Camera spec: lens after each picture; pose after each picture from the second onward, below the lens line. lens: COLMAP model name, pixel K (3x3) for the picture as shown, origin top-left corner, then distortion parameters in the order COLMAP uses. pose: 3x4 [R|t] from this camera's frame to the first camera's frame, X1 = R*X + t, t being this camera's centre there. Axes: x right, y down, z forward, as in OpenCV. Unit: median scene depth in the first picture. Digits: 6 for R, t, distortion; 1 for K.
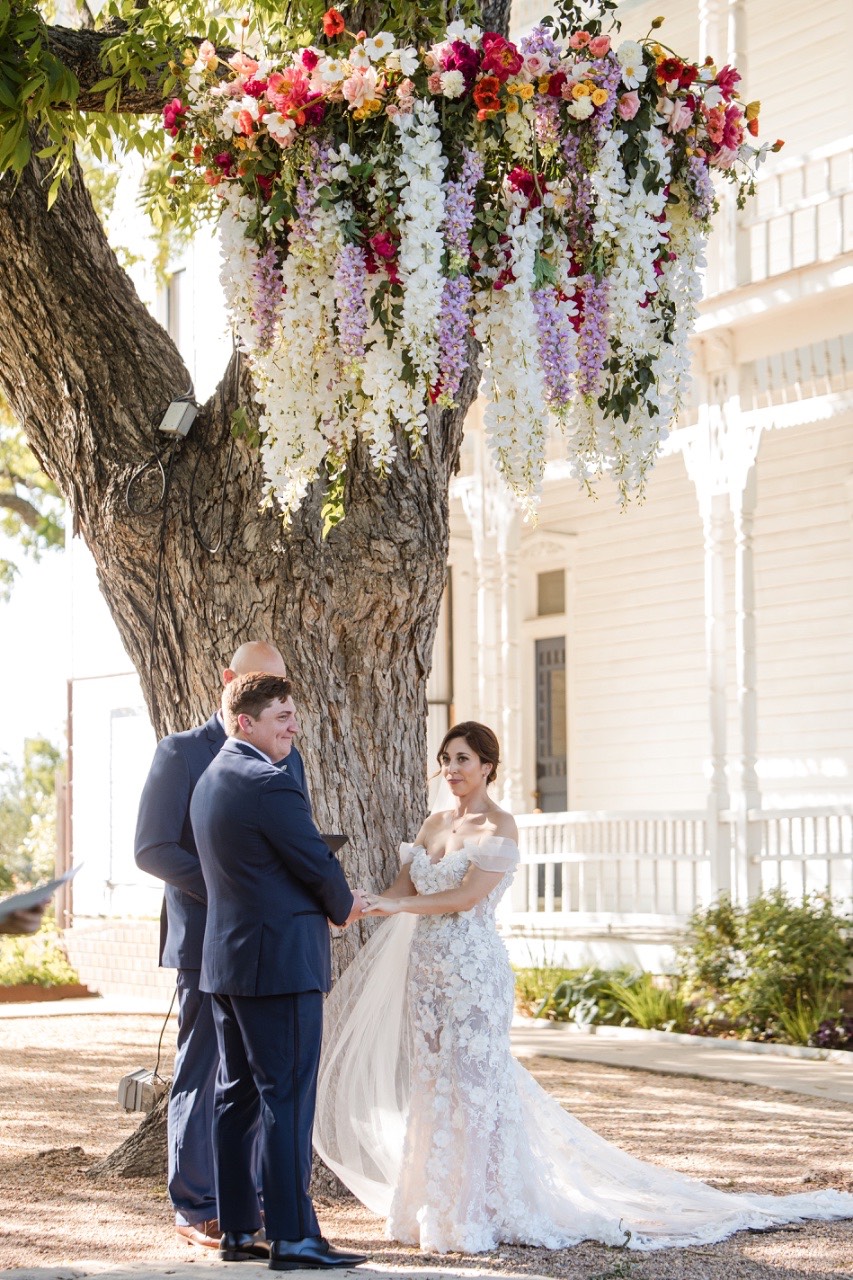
lens RADIAL K [[3855.9, 0, 426.5], [0, 3855.9, 640.0], [0, 0, 1]] dist [-0.402659, 2.709455]
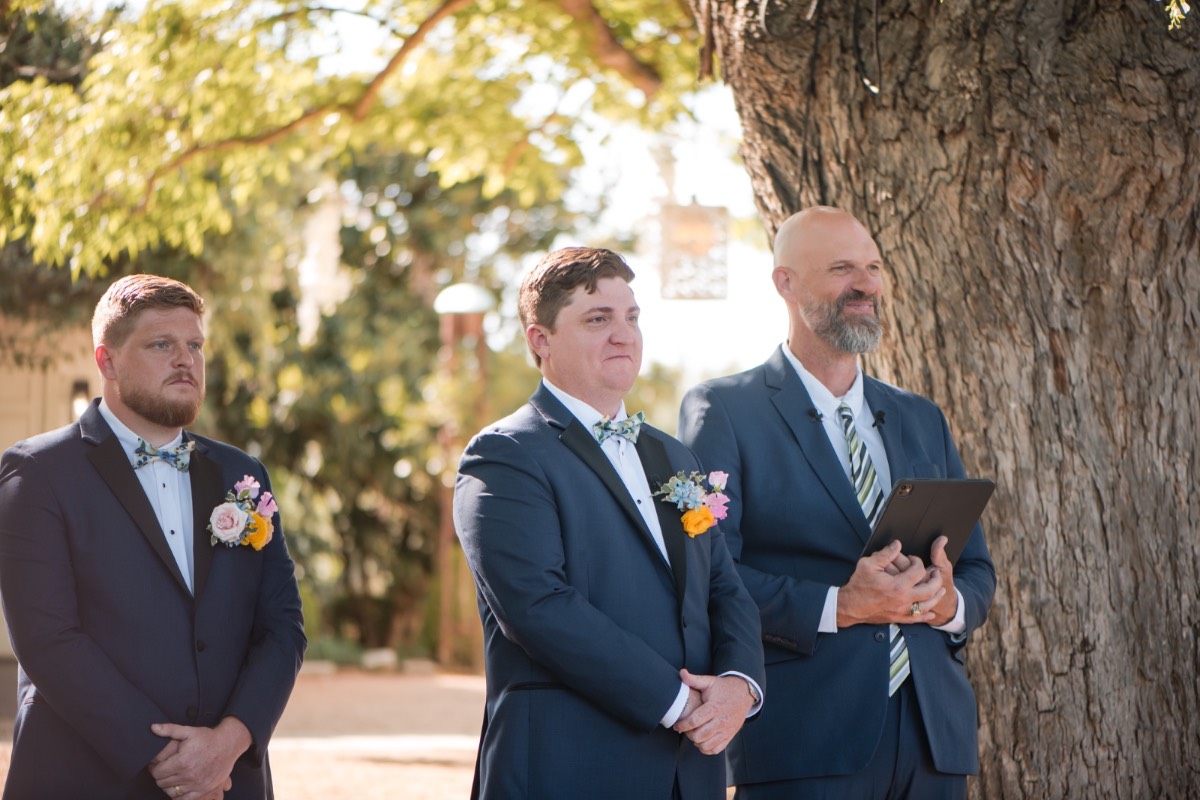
lens RADIAL K [[3614.9, 0, 600.0], [0, 3614.9, 400.0], [0, 0, 1]] dist [-0.402659, 2.709455]
pose [[0.956853, 0.011478, -0.290347, 0.072671], [-0.006338, 0.999806, 0.018637, 0.016969], [0.290505, -0.015993, 0.956740, 0.421118]]
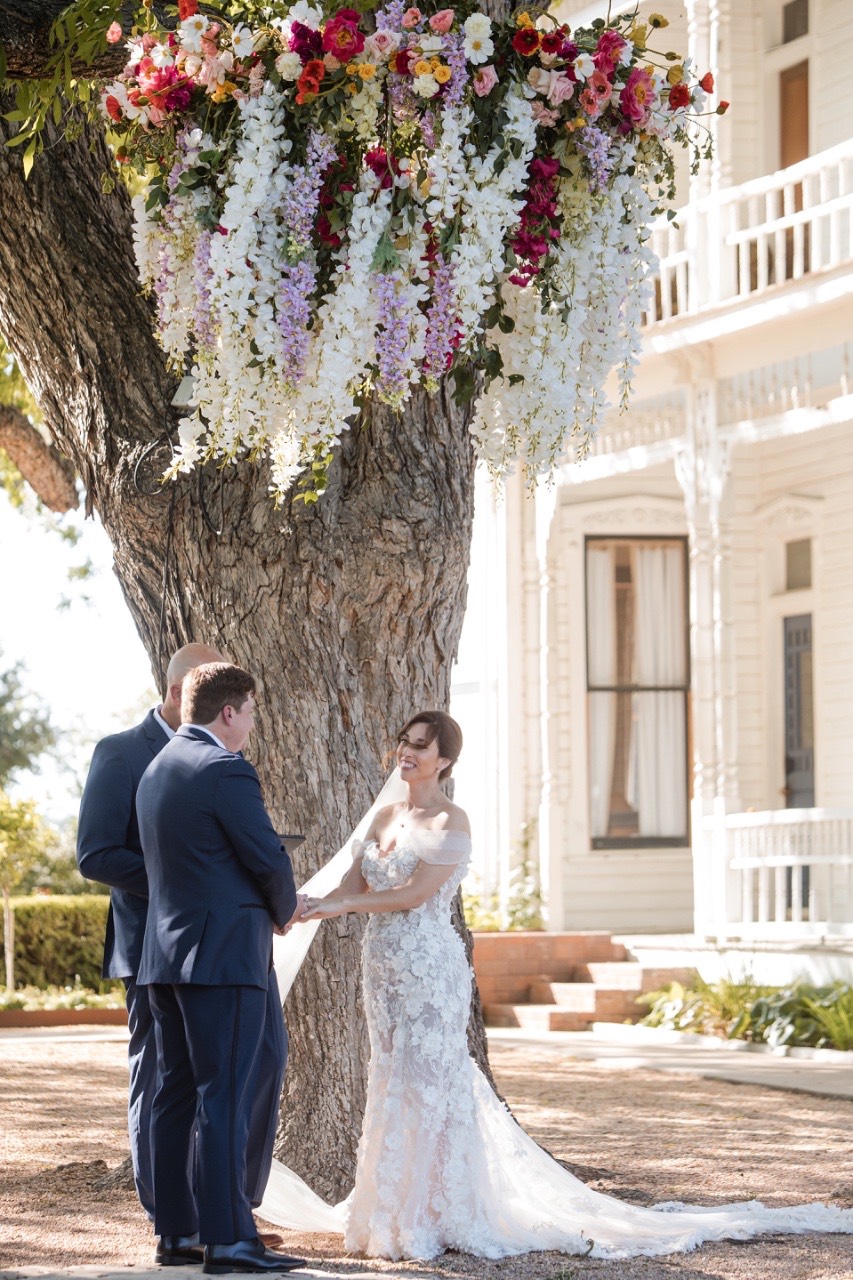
lens RADIAL K [[4539.5, 0, 426.5], [0, 4539.5, 640.0], [0, 0, 1]] dist [-0.174767, -1.181487]
pose [[0.995348, -0.007099, -0.096087, 0.103218], [0.007579, 0.999961, 0.004634, -0.001320], [0.096050, -0.005341, 0.995362, -0.114118]]
